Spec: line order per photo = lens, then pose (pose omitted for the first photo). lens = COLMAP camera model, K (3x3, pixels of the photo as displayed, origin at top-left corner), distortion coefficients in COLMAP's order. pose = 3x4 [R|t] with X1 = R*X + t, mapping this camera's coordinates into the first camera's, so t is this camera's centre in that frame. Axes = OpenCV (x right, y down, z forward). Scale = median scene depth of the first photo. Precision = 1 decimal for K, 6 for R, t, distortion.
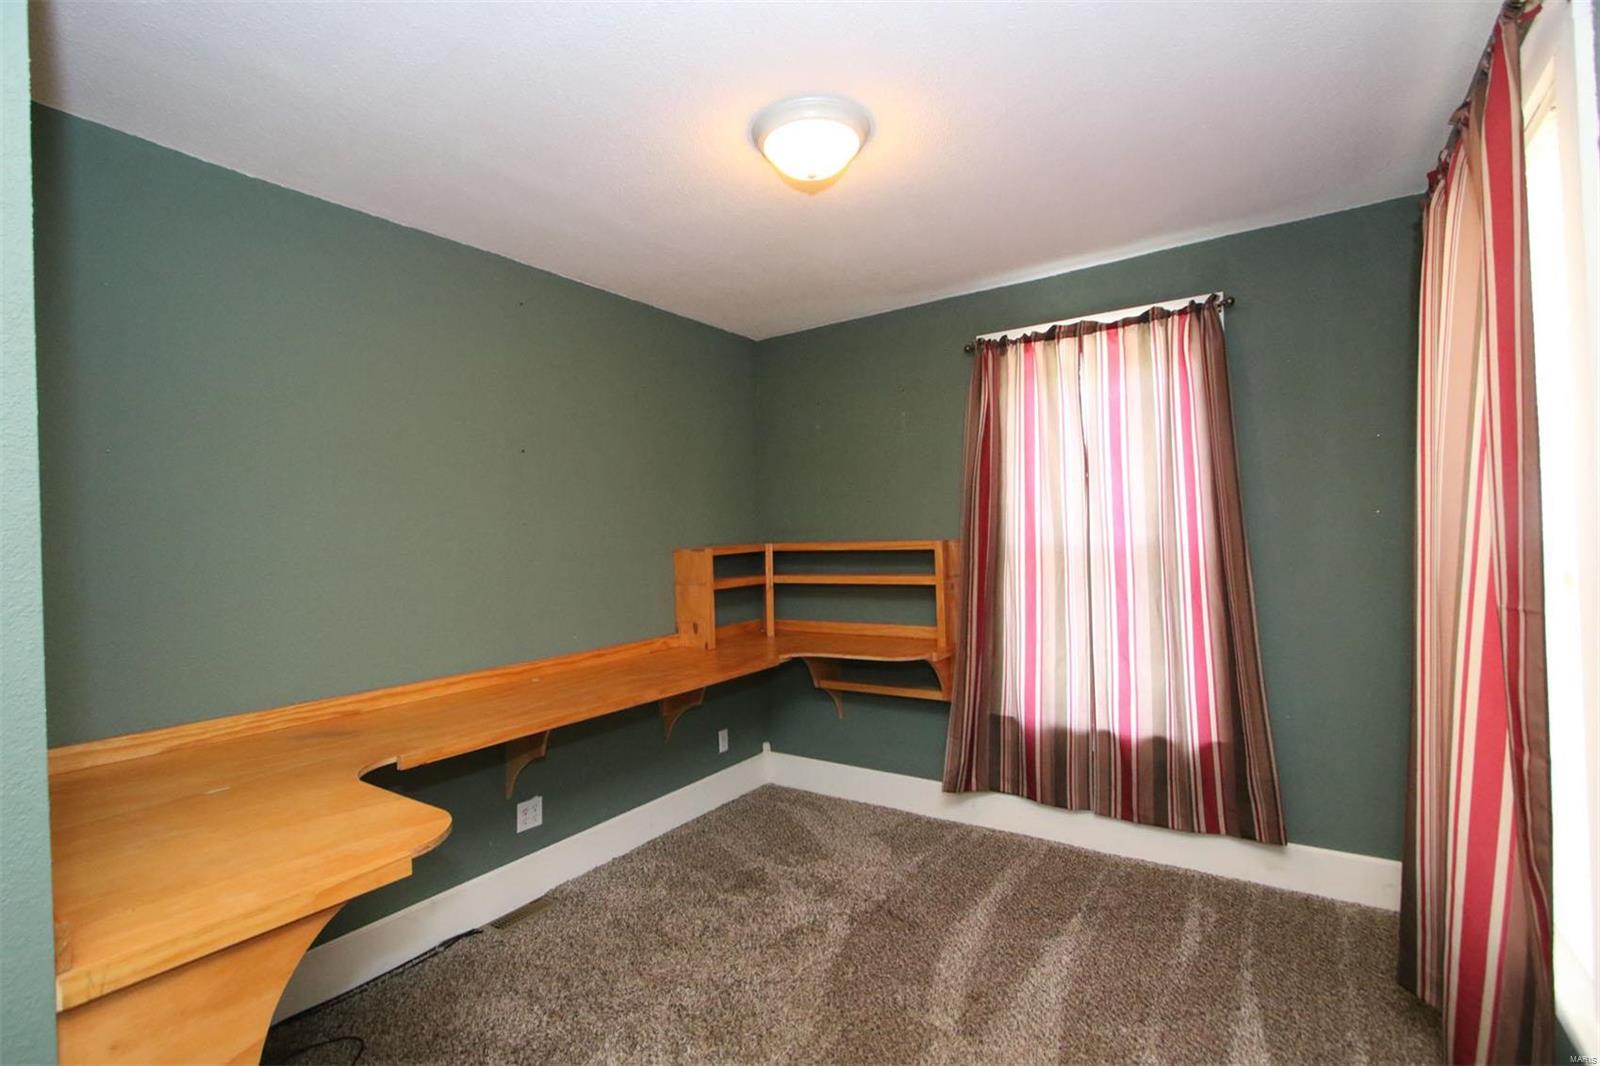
lens RADIAL K [[734.4, 0, 795.6], [0, 734.4, 527.0], [0, 0, 1]] dist [-0.009475, 0.000395]
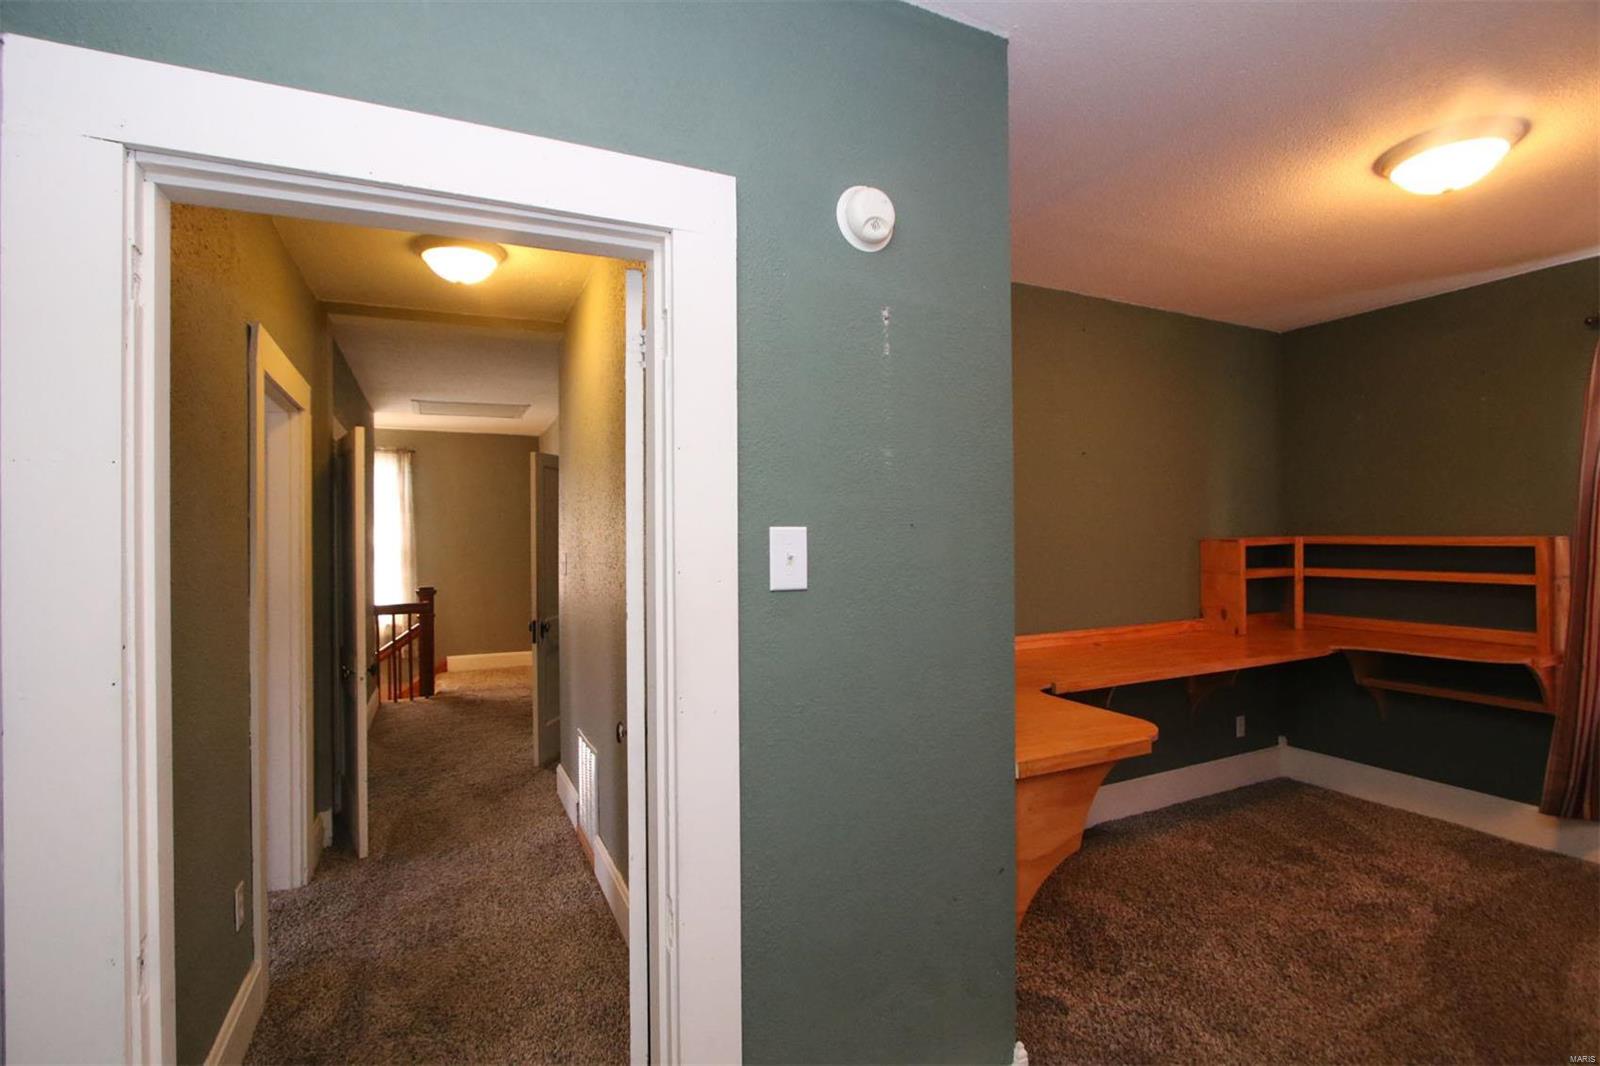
lens RADIAL K [[734.4, 0, 795.6], [0, 734.4, 527.0], [0, 0, 1]] dist [-0.009475, 0.000395]
pose [[0.869824, 0.017136, -0.493065, -0.165141], [-0.011887, 0.999834, 0.013779, 0.004415], [0.493220, -0.006124, 0.869883, -0.239736]]
